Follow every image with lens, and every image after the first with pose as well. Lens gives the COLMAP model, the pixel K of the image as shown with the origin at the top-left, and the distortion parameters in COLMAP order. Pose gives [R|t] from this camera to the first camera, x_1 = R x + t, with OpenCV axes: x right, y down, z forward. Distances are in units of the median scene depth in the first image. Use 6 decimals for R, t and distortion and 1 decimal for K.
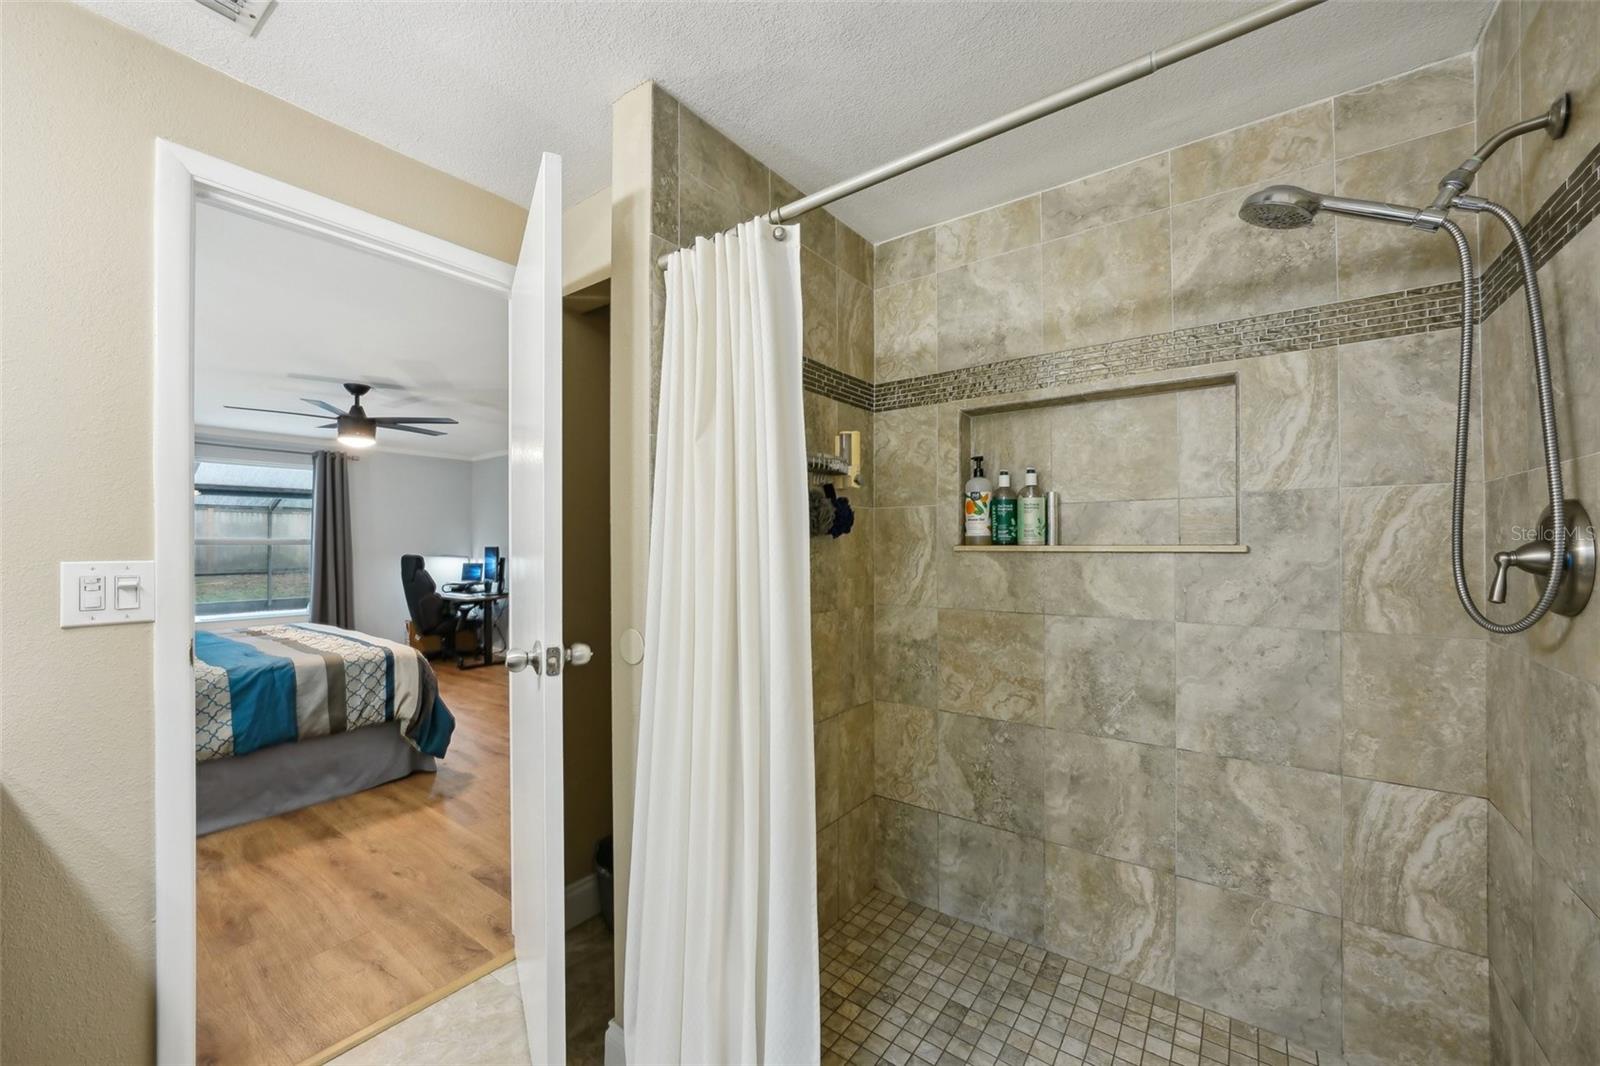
lens RADIAL K [[617.9, 0, 792.2], [0, 617.9, 539.2], [0, 0, 1]] dist [-0.012284, -0.000267]
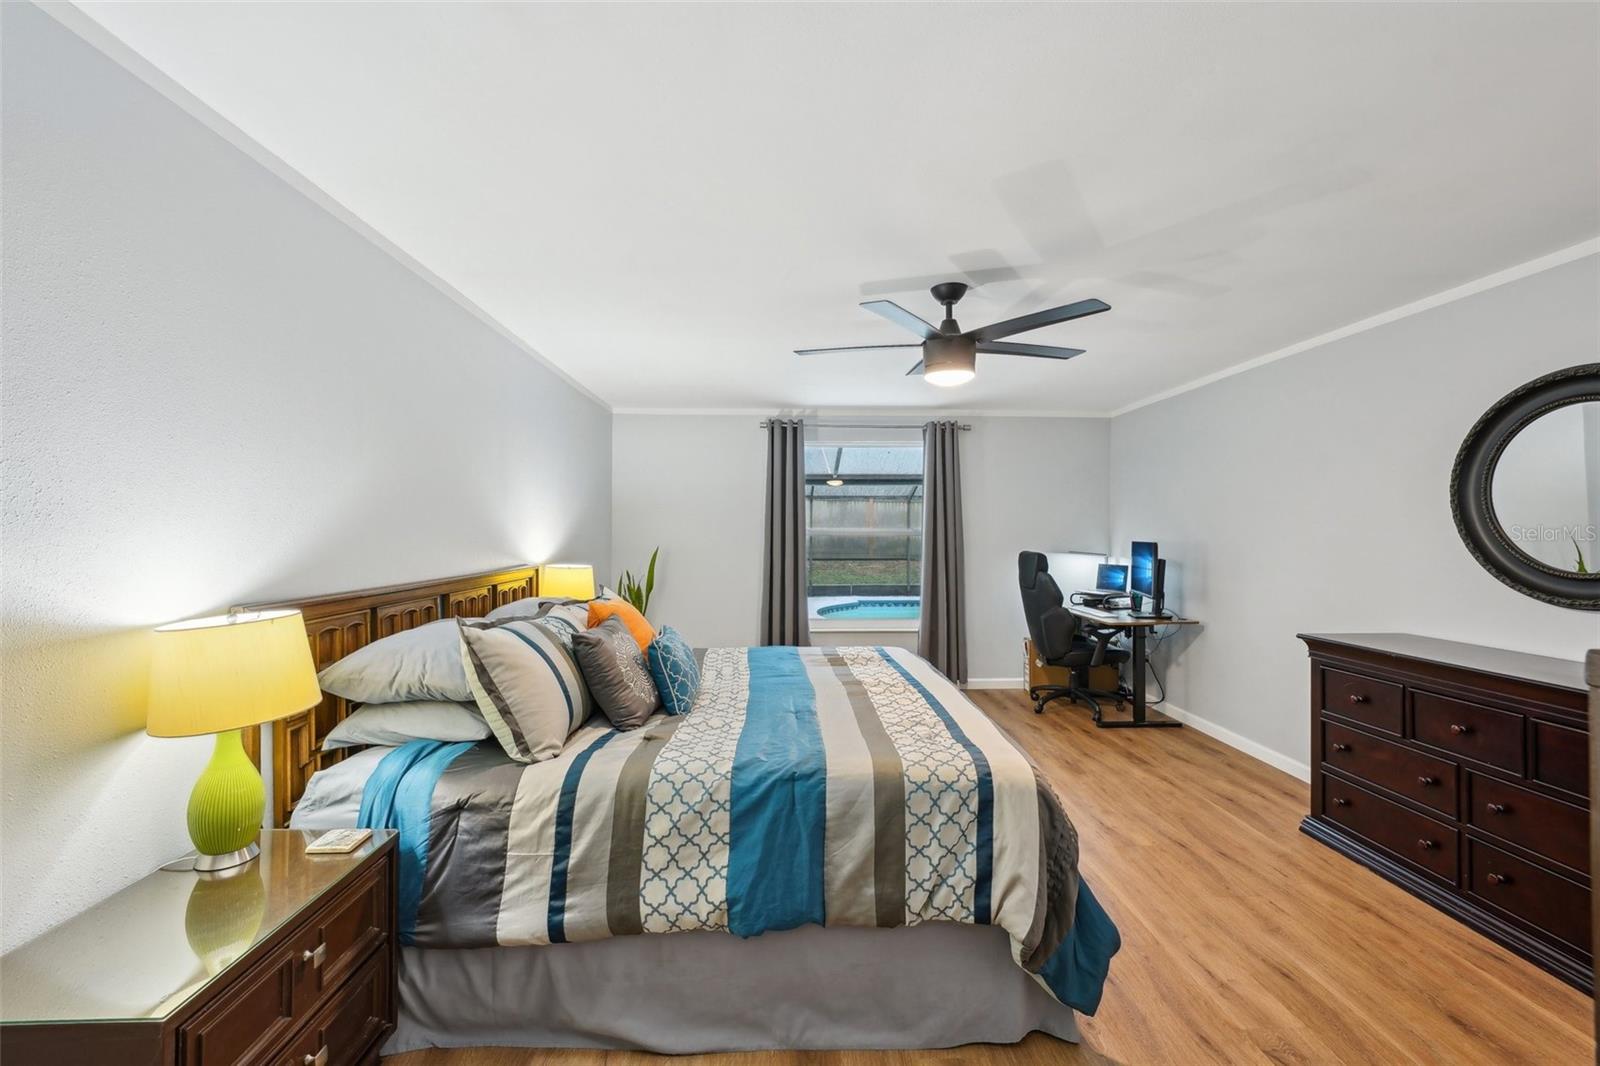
lens RADIAL K [[667.8, 0, 792.9], [0, 667.8, 528.0], [0, 0, 1]] dist [-0.002265, 0.000472]
pose [[0.620944, 0.002117, -0.783852, -0.350672], [0.001389, 0.999992, 0.003801, -0.011563], [0.783854, -0.003449, 0.620936, 0.577223]]
